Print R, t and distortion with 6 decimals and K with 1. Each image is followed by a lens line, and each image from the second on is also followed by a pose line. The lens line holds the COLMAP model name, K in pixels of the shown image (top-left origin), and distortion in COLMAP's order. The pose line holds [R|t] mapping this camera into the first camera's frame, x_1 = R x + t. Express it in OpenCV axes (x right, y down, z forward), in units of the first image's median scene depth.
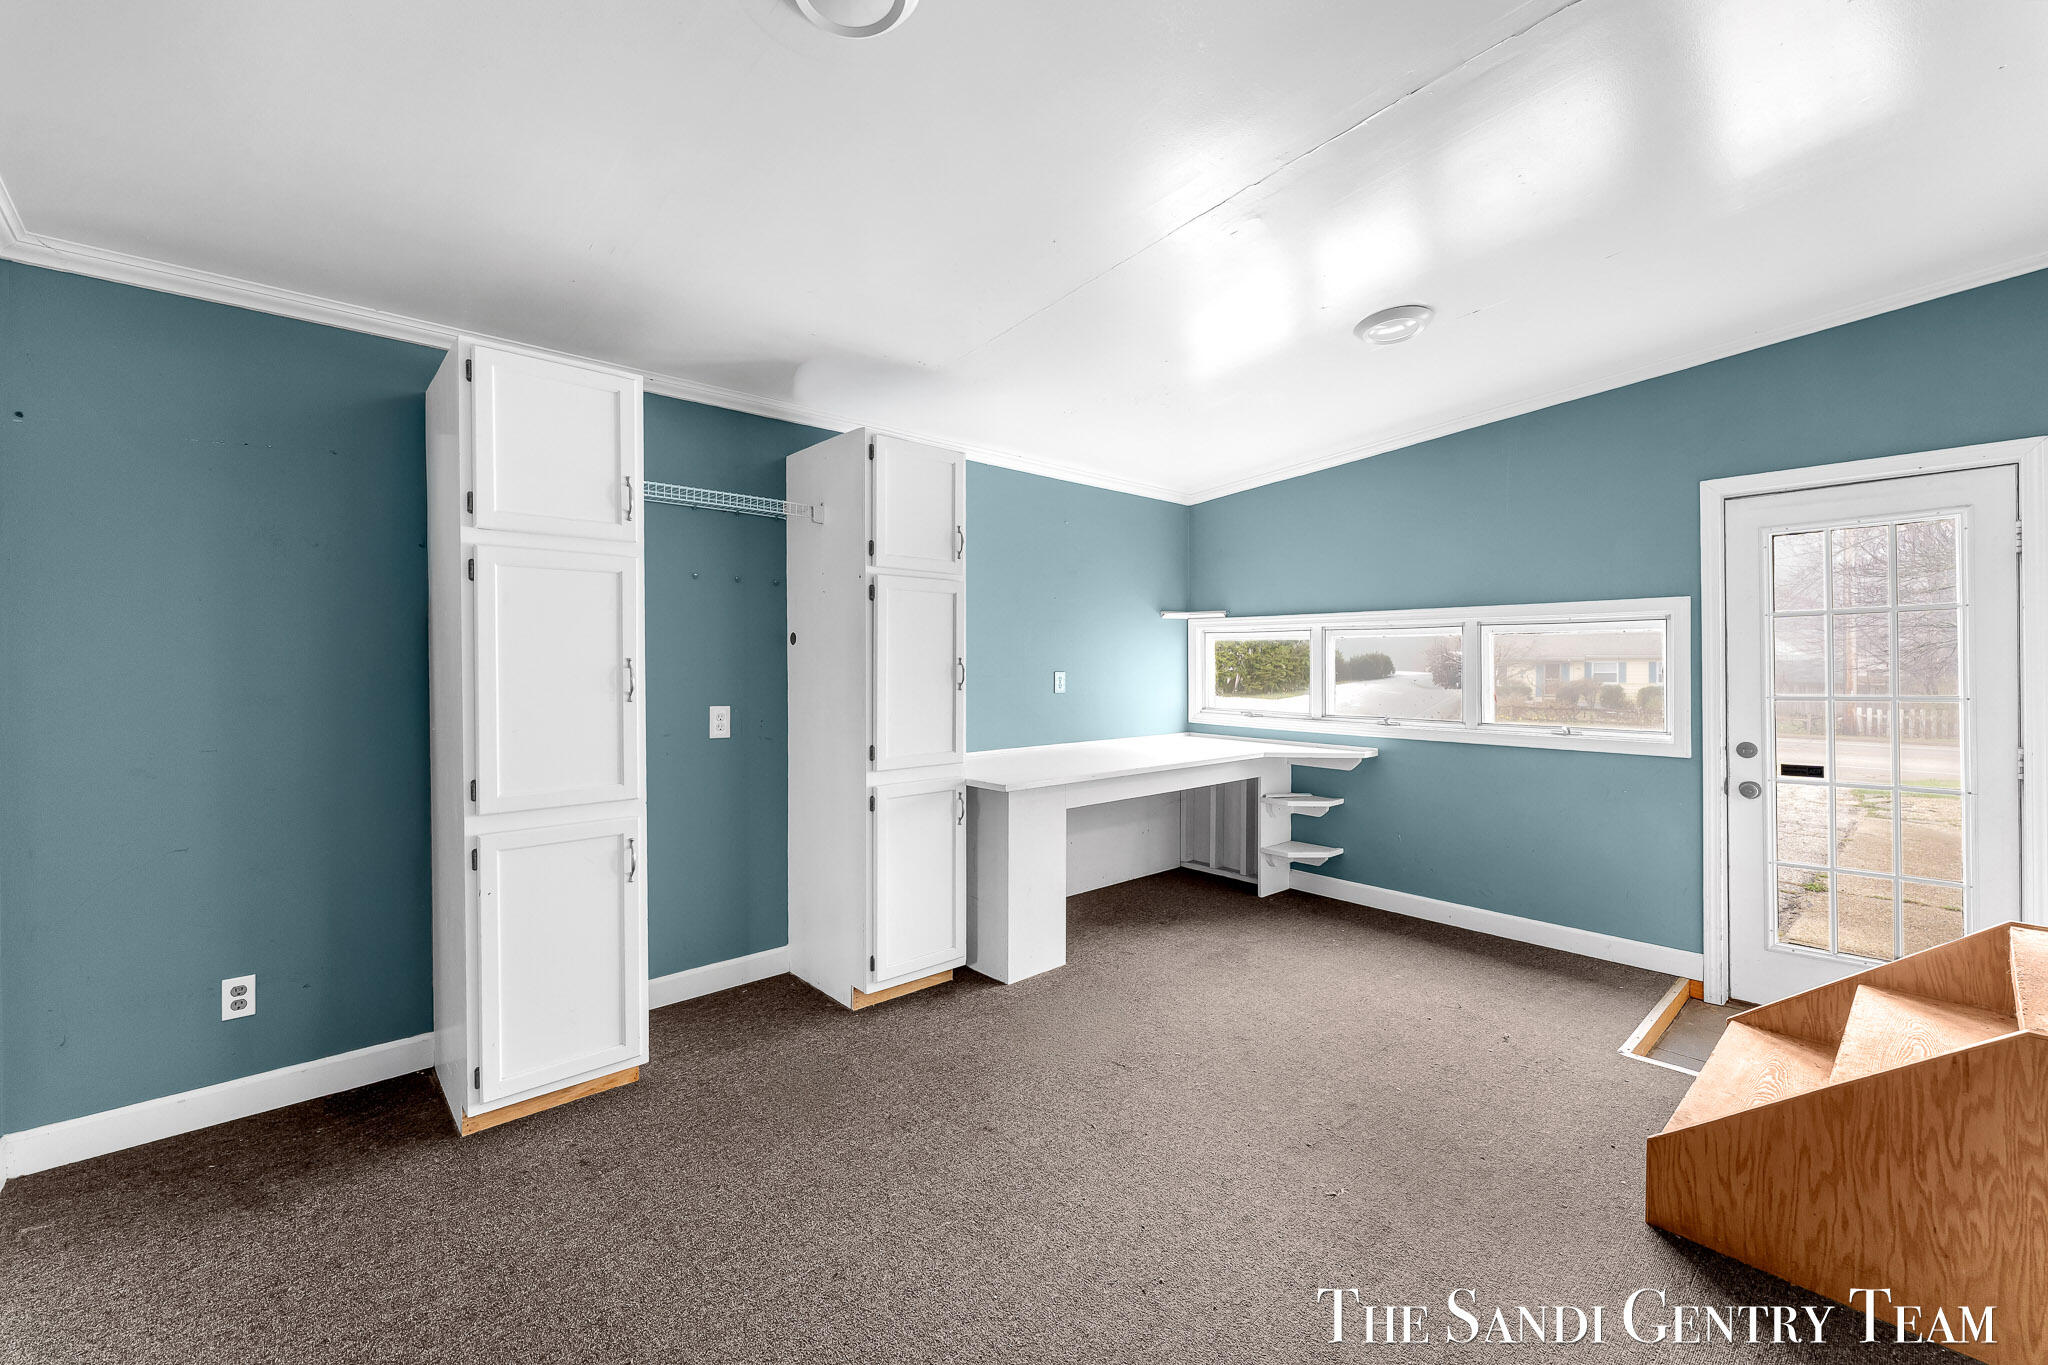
lens RADIAL K [[831.8, 0, 1013.9], [0, 831.8, 669.9], [0, 0, 1]] dist [0.002081, 0.000341]
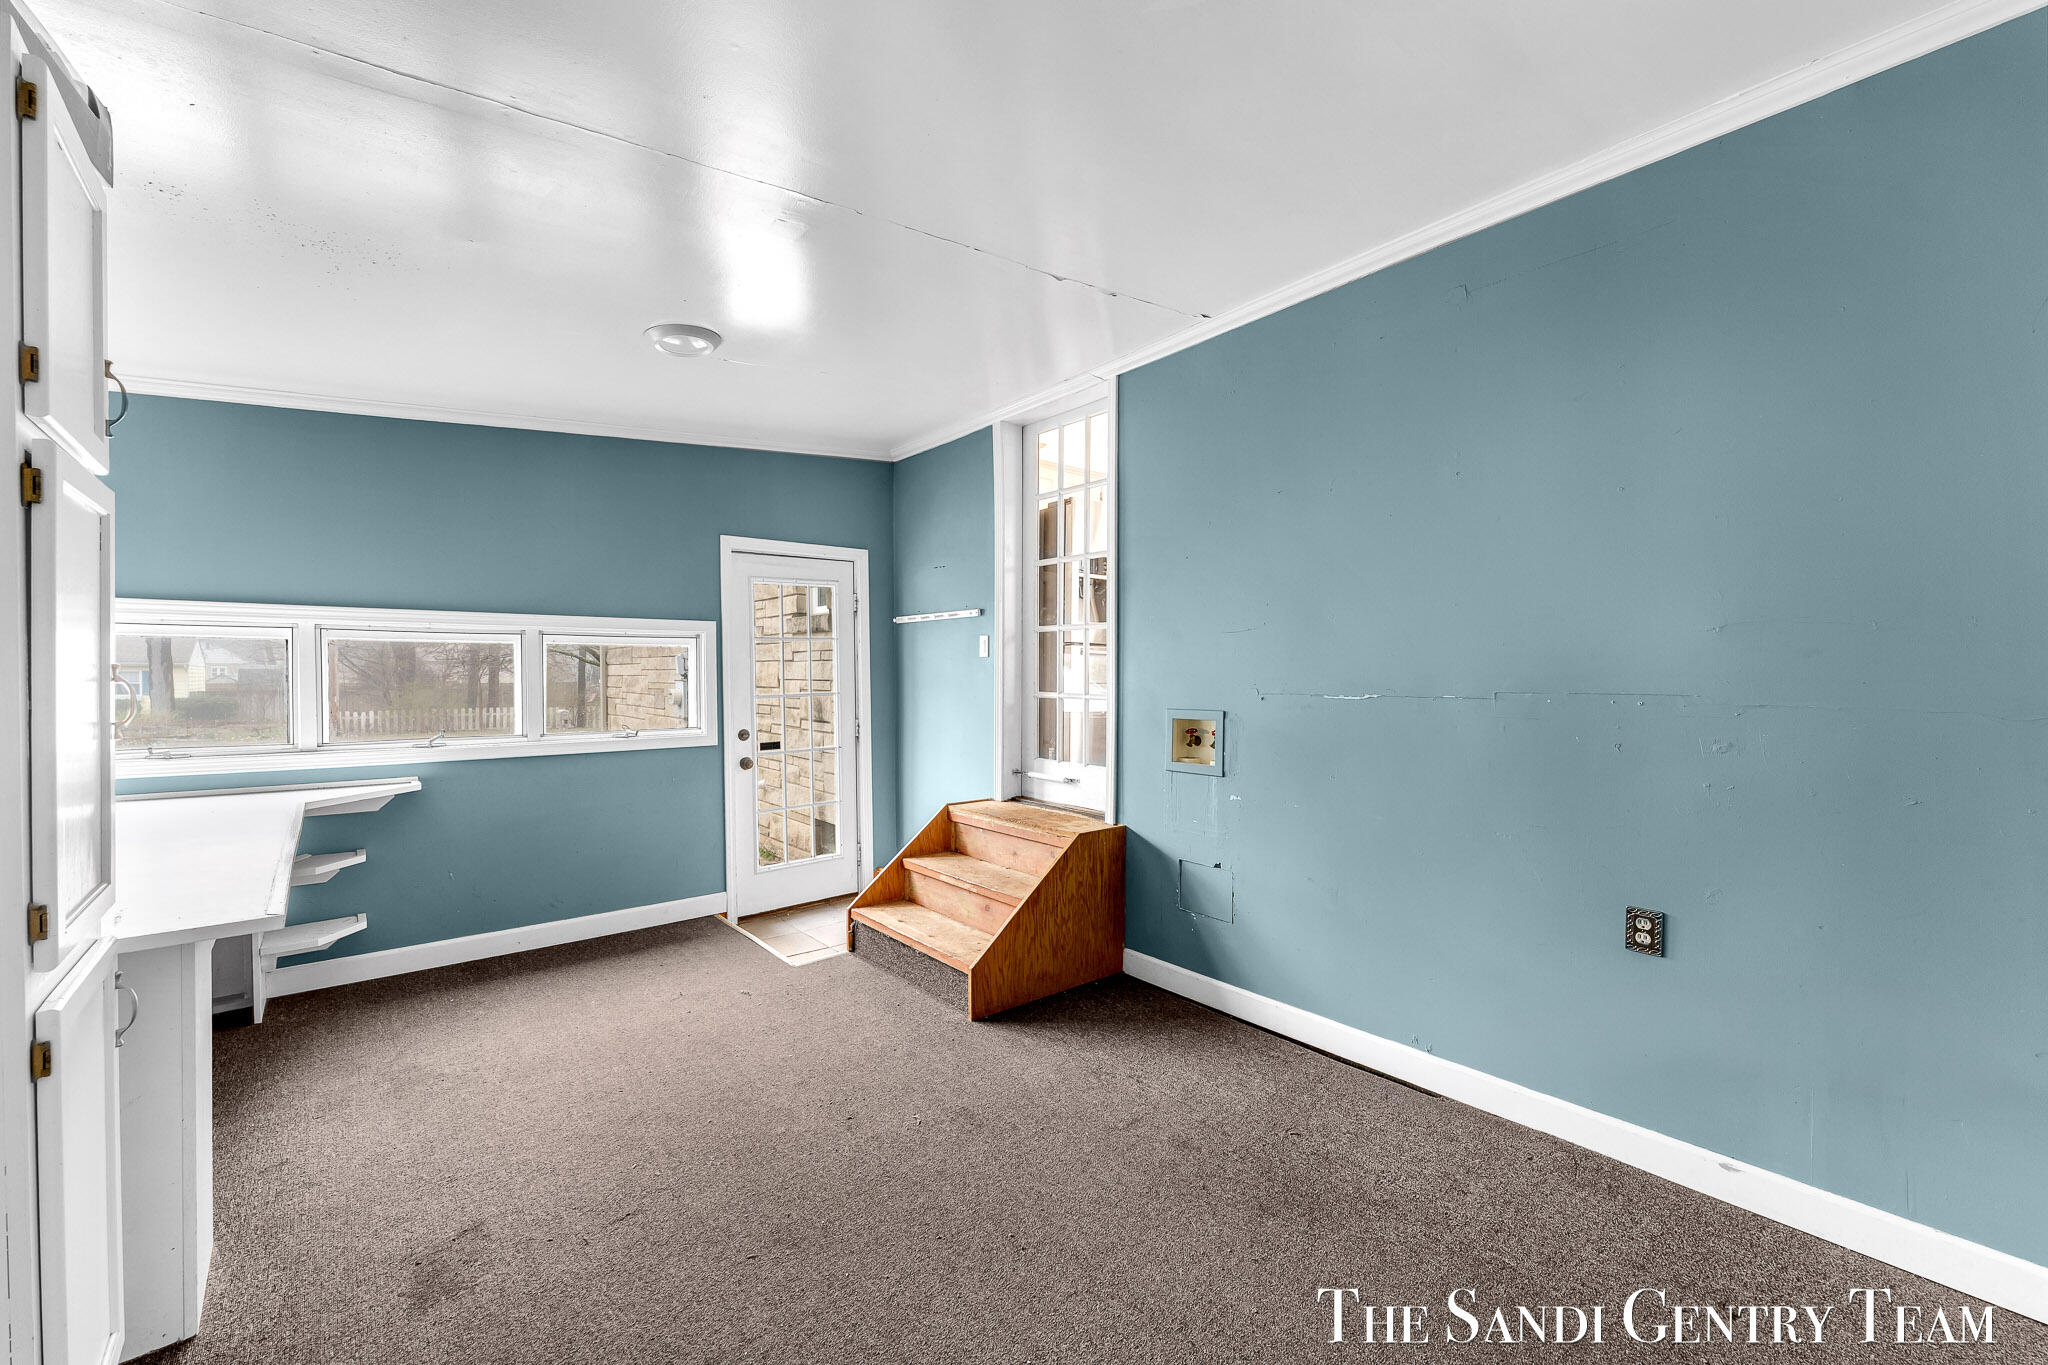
lens RADIAL K [[831.8, 0, 1011.7], [0, 831.8, 673.9], [0, 0, 1]] dist [0.002081, 0.000341]
pose [[0.024683, -0.004925, 0.999683, -0.479093], [0.009087, 0.999948, 0.004702, -0.007761], [-0.999654, 0.008968, 0.024726, 0.501112]]
